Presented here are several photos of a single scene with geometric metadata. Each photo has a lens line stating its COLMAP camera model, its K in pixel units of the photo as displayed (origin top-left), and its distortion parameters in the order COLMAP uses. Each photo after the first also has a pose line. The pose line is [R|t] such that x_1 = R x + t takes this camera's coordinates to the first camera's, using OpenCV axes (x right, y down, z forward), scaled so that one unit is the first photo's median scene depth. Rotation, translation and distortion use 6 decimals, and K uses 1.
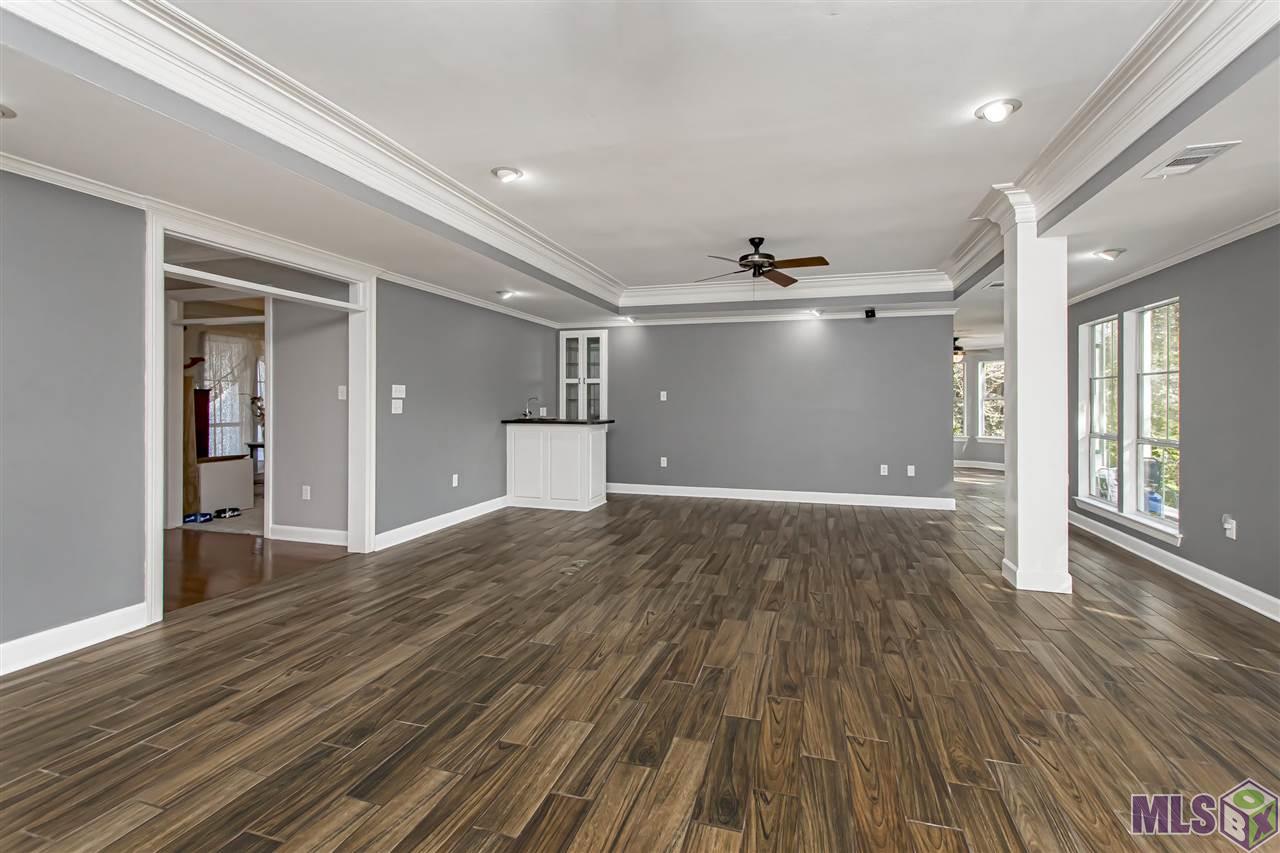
lens RADIAL K [[583.0, 0, 613.9], [0, 583.0, 404.6], [0, 0, 1]] dist [0.003473, -0.000493]
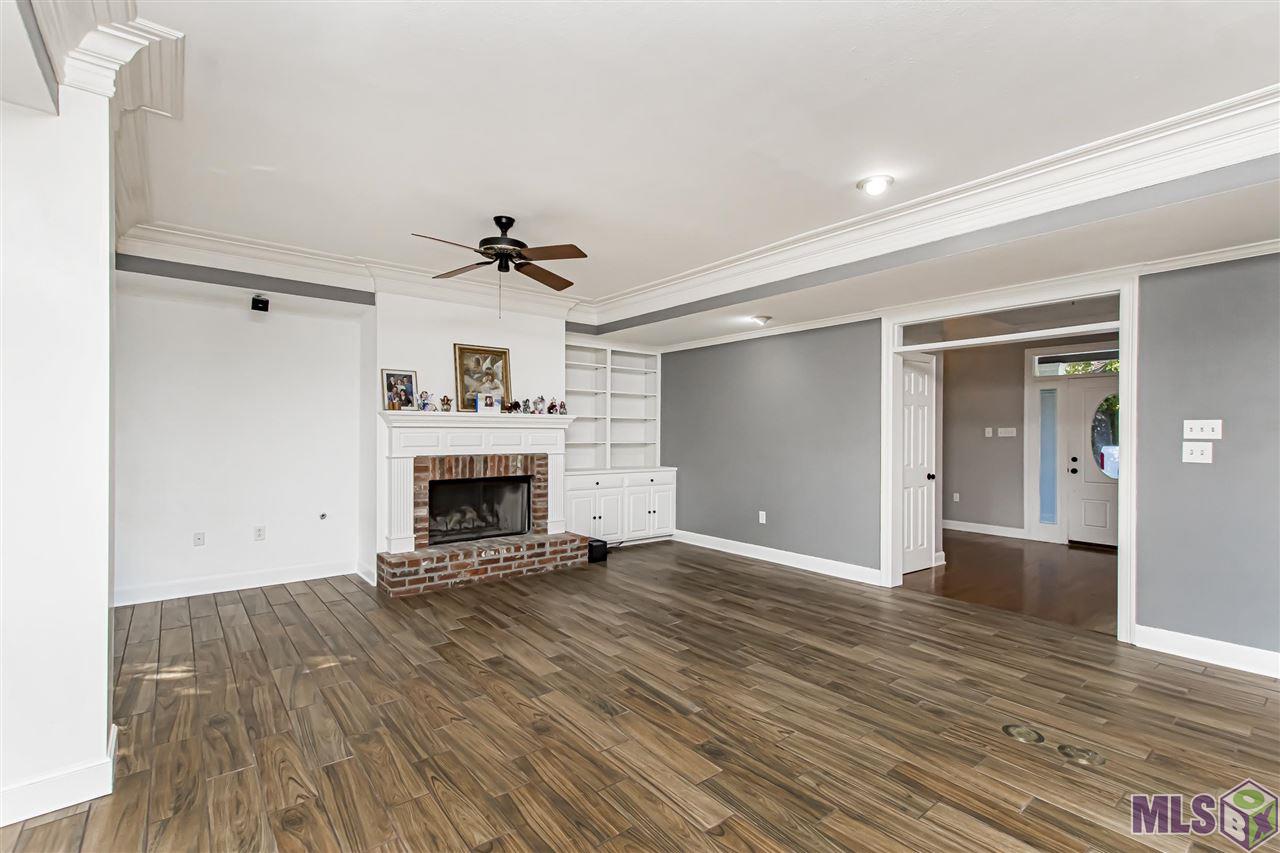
lens RADIAL K [[572.0, 0, 667.1], [0, 572.0, 434.5], [0, 0, 1]] dist [0.007163, -0.000055]
pose [[-0.514430, -0.006806, -0.857505, 0.947784], [-0.013007, 0.999915, -0.000133, -0.017281], [0.857434, 0.011085, -0.514475, 1.541386]]
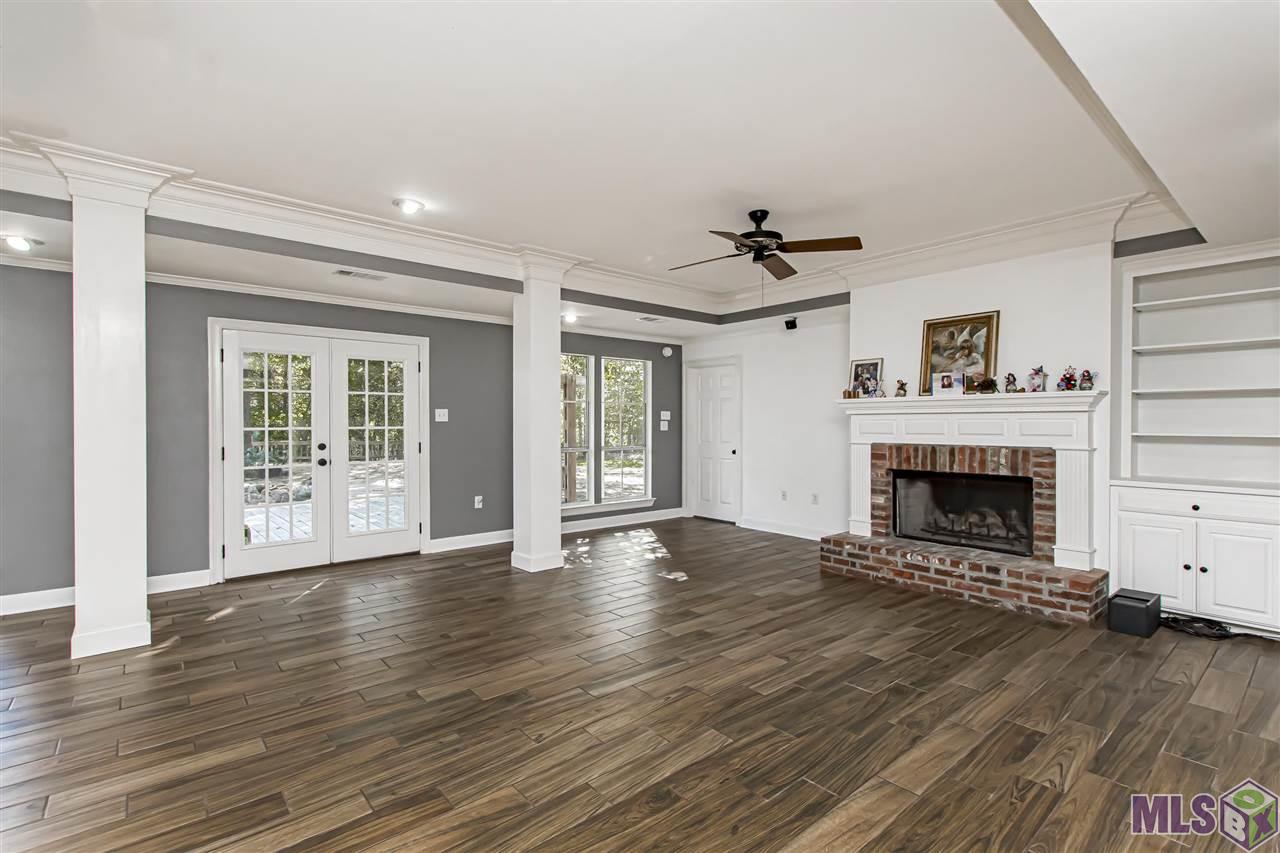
lens RADIAL K [[572.0, 0, 630.2], [0, 572.0, 423.0], [0, 0, 1]] dist [0.007163, -0.000055]
pose [[-0.862422, -0.006401, 0.506150, -0.448545], [-0.002162, 0.999958, 0.008962, -0.017181], [-0.506186, 0.006634, -0.862399, 1.889667]]
